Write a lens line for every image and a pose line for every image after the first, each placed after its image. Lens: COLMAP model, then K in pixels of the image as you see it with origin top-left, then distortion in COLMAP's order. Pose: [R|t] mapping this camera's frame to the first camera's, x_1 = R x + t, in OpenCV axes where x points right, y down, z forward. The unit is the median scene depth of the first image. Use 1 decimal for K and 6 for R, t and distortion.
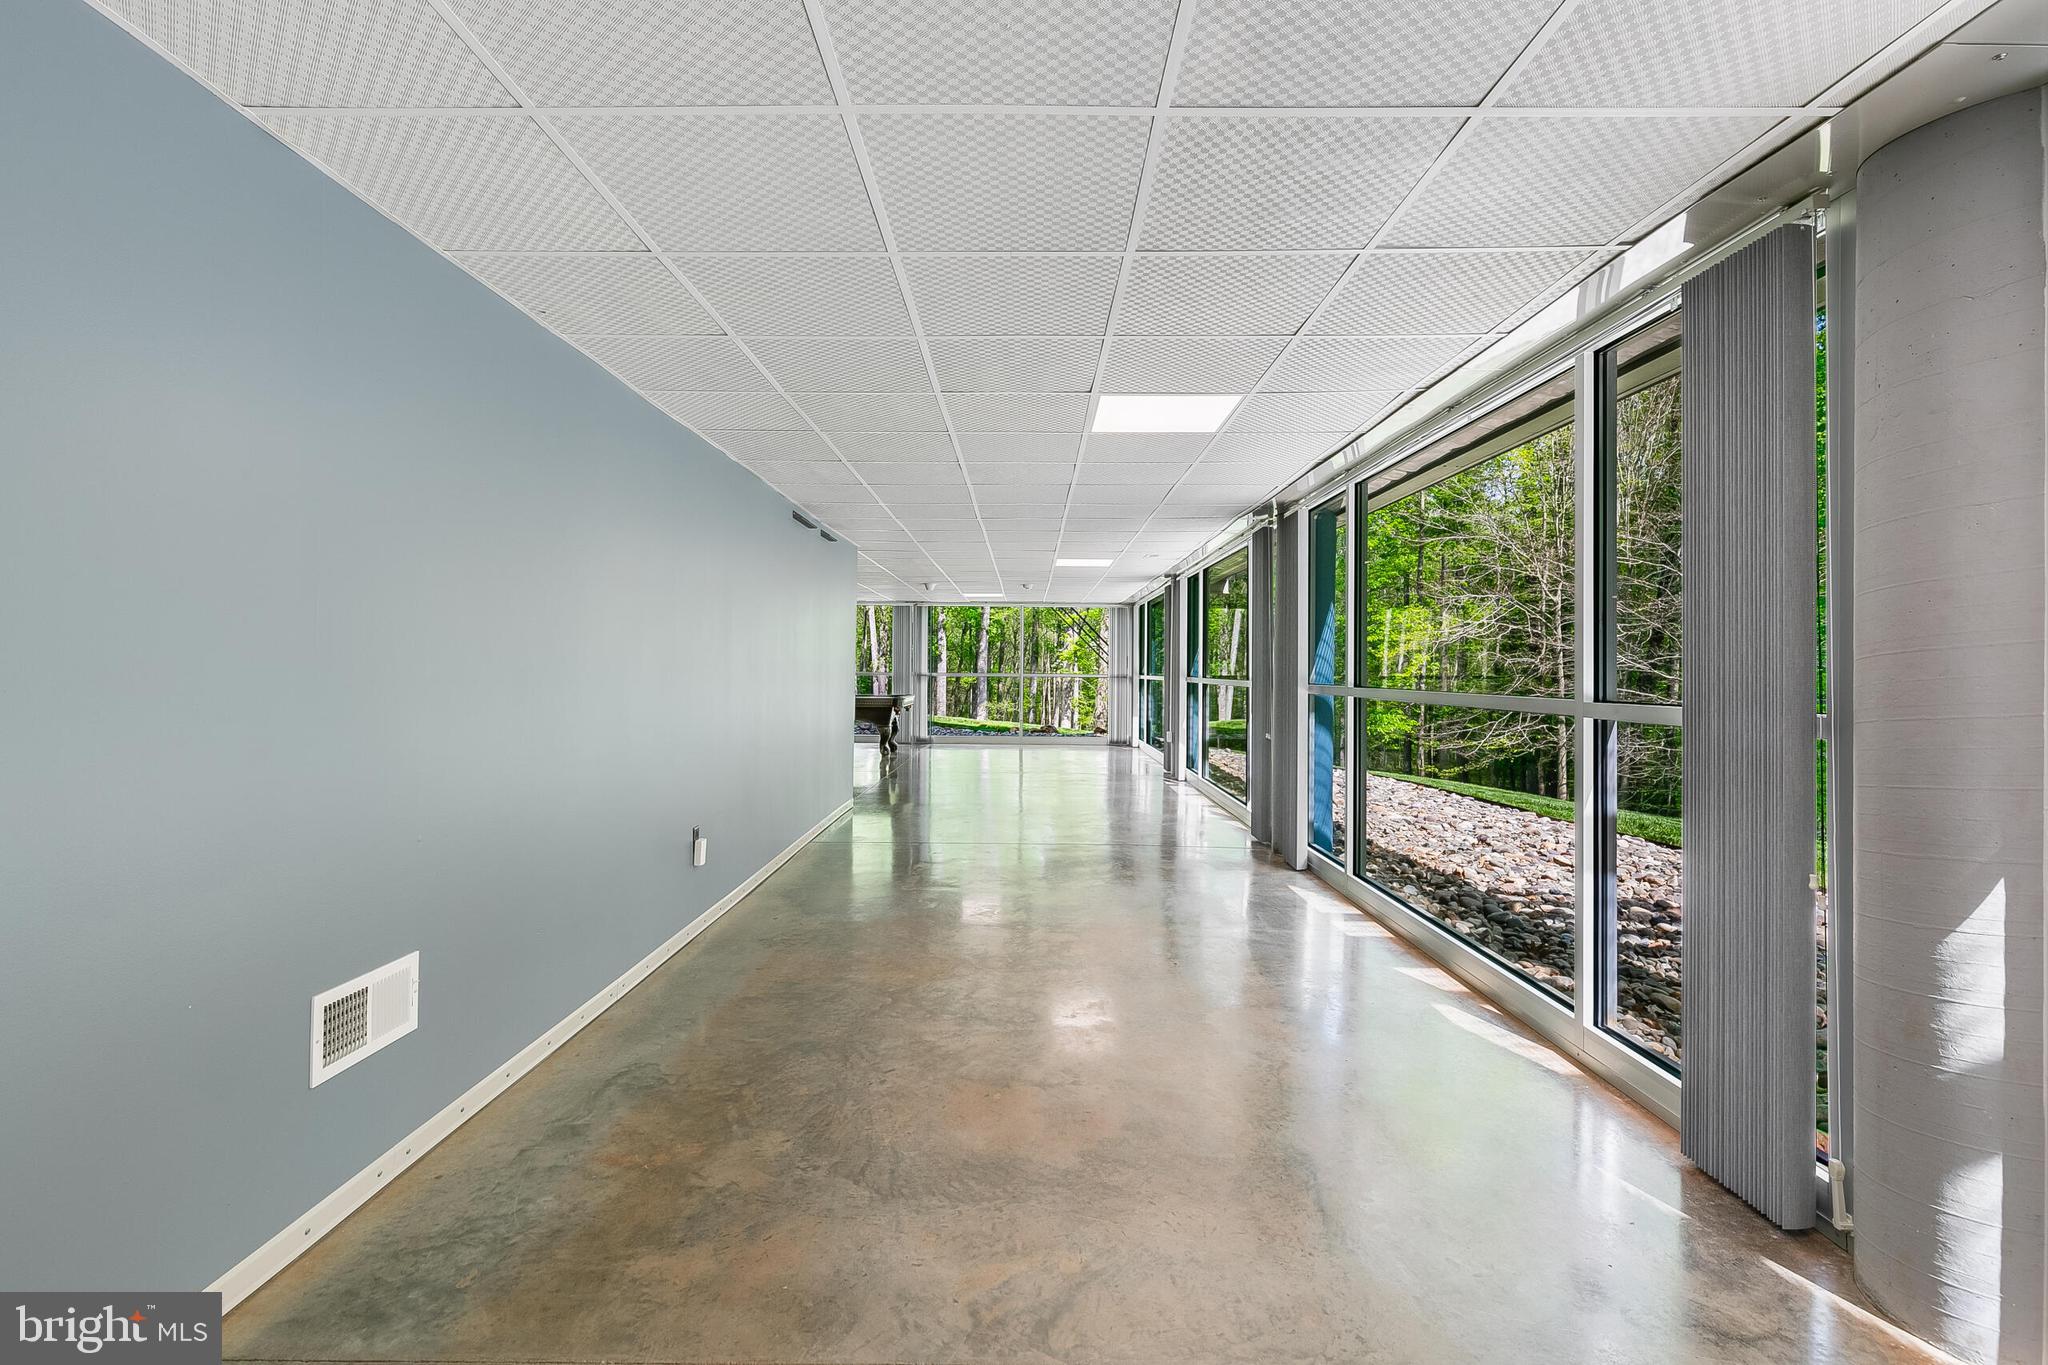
lens RADIAL K [[922.7, 0, 1024.0], [0, 922.7, 682.5], [0, 0, 1]] dist [0.002358, 0.000095]
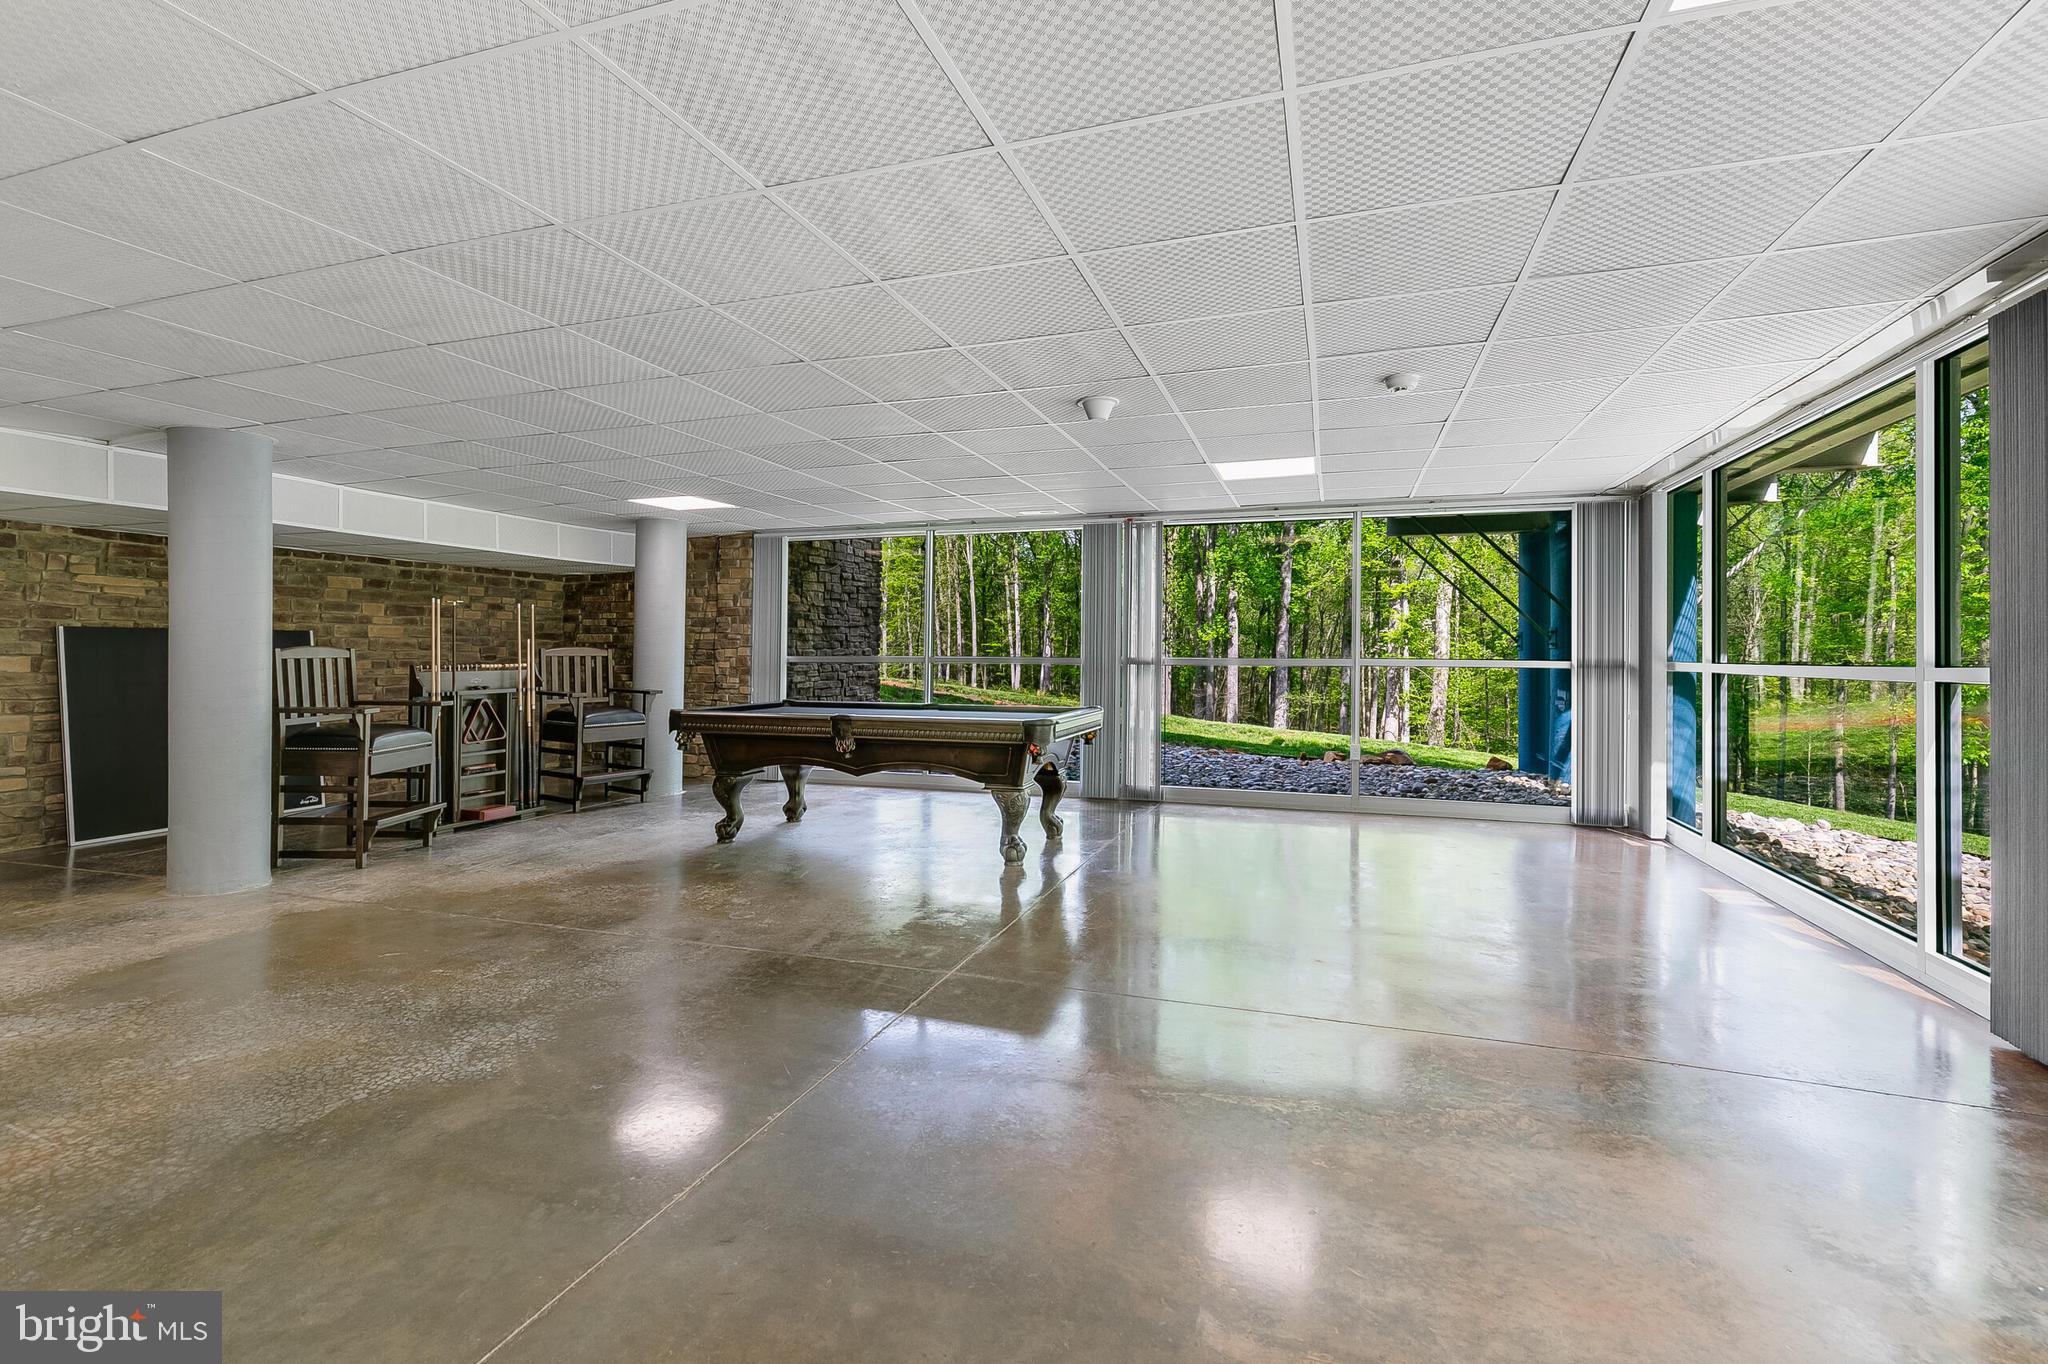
lens RADIAL K [[922.7, 0, 1024.0], [0, 922.7, 682.0], [0, 0, 1]] dist [0.002358, 0.000095]
pose [[0.949397, 0.002934, -0.314063, -0.004315], [0.001330, 0.999910, 0.013359, -0.001277], [0.314074, -0.013101, 0.949308, 0.133388]]
